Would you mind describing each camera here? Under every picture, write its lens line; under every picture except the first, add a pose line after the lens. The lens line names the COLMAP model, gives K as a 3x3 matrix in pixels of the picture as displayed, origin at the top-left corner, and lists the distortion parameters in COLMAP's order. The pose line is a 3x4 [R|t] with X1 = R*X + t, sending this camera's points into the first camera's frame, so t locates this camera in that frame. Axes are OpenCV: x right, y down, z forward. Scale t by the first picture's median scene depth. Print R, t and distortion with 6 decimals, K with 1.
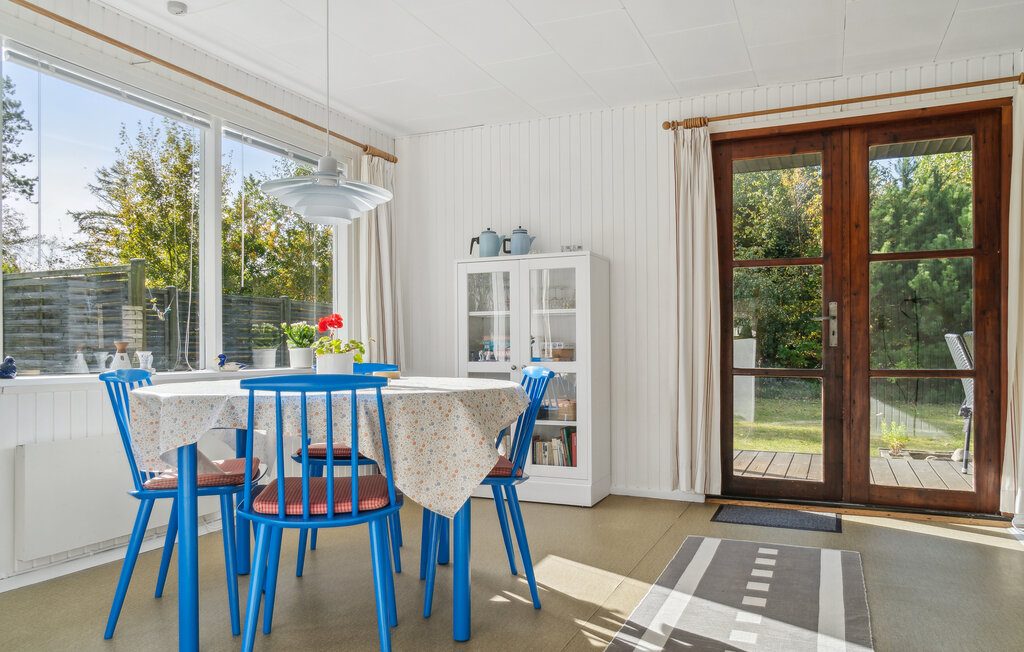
lens RADIAL K [[711.5, 0, 511.2], [0, 711.5, 346.2], [0, 0, 1]] dist [0.041615, 0.000325]
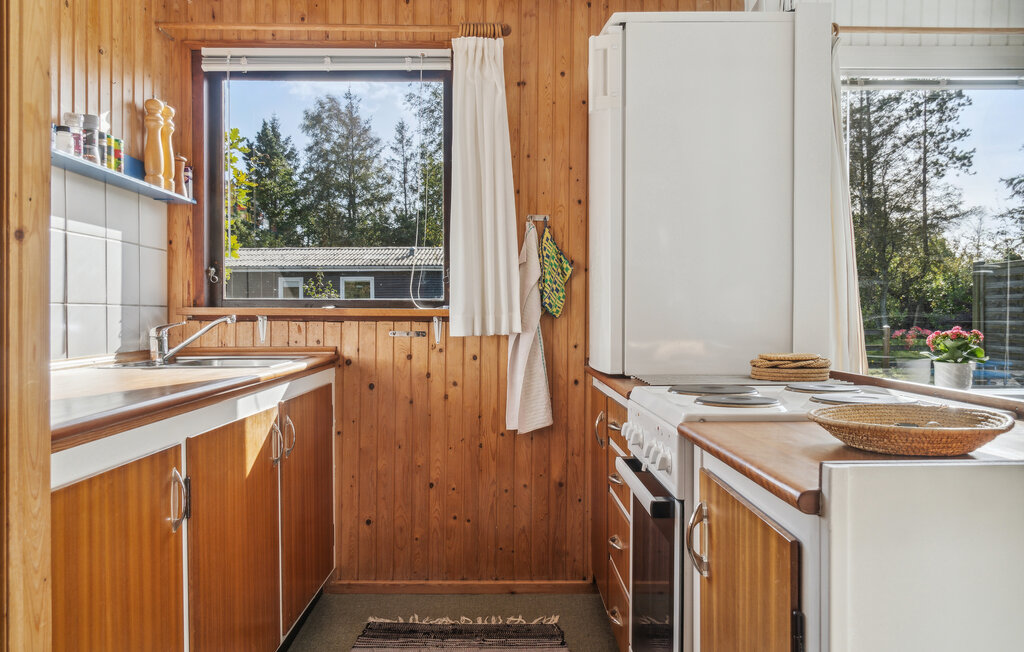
lens RADIAL K [[714.4, 0, 512.6], [0, 714.4, 343.1], [0, 0, 1]] dist [-0.006651, -0.003079]
pose [[0.417623, 0.044114, -0.907549, -0.079364], [-0.006431, 0.998939, 0.045597, -0.049586], [0.908598, -0.013206, 0.417464, -0.175019]]
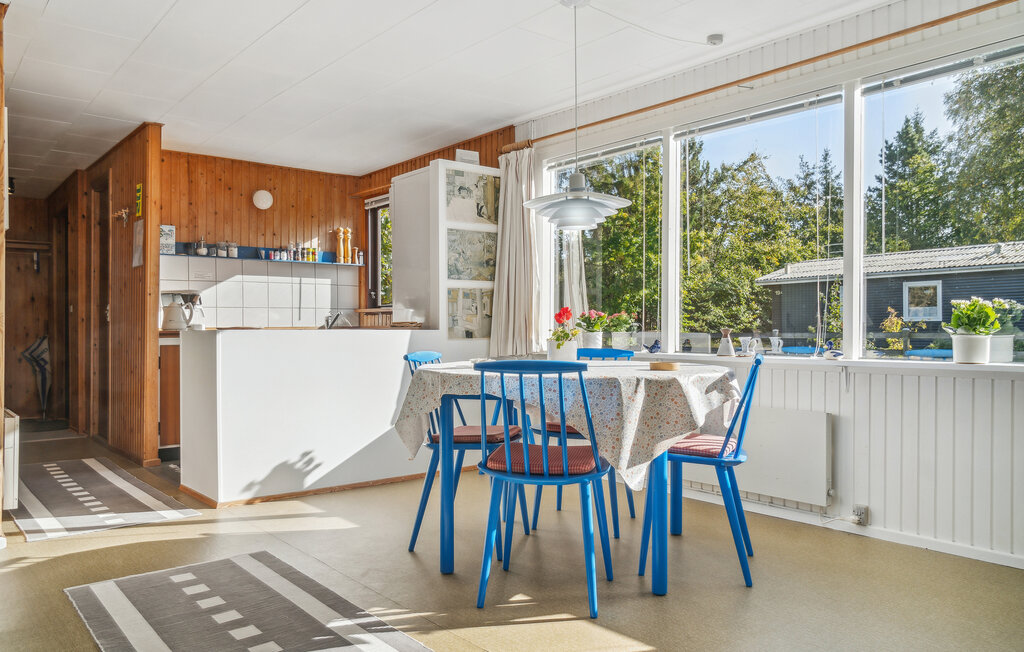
lens RADIAL K [[737.4, 0, 511.7], [0, 737.4, 334.5], [0, 0, 1]] dist [-0.001353, 0.003248]
pose [[-0.430691, 0.017112, -0.902337, 0.630896], [0.006634, 0.999853, 0.015794, -0.012920], [0.902475, 0.000816, -0.430742, 1.016053]]
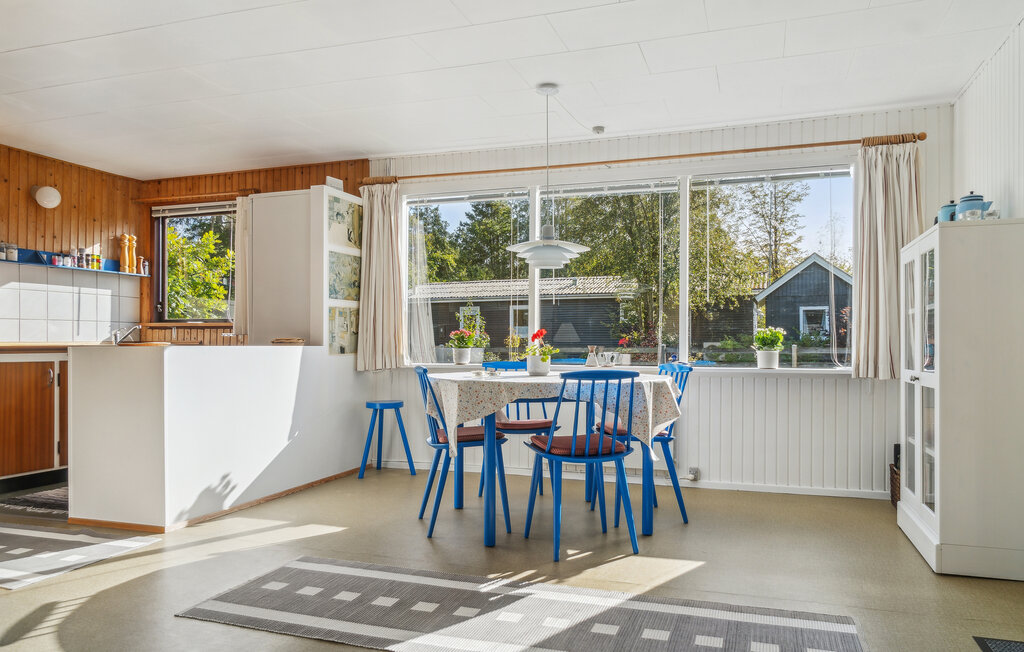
lens RADIAL K [[714.4, 0, 512.6], [0, 714.4, 343.1], [0, 0, 1]] dist [-0.006651, -0.003079]
pose [[0.097681, 0.009400, -0.995173, 0.880804], [-0.002113, 0.999955, 0.009238, -0.019917], [0.995216, 0.001201, 0.097697, 0.551944]]
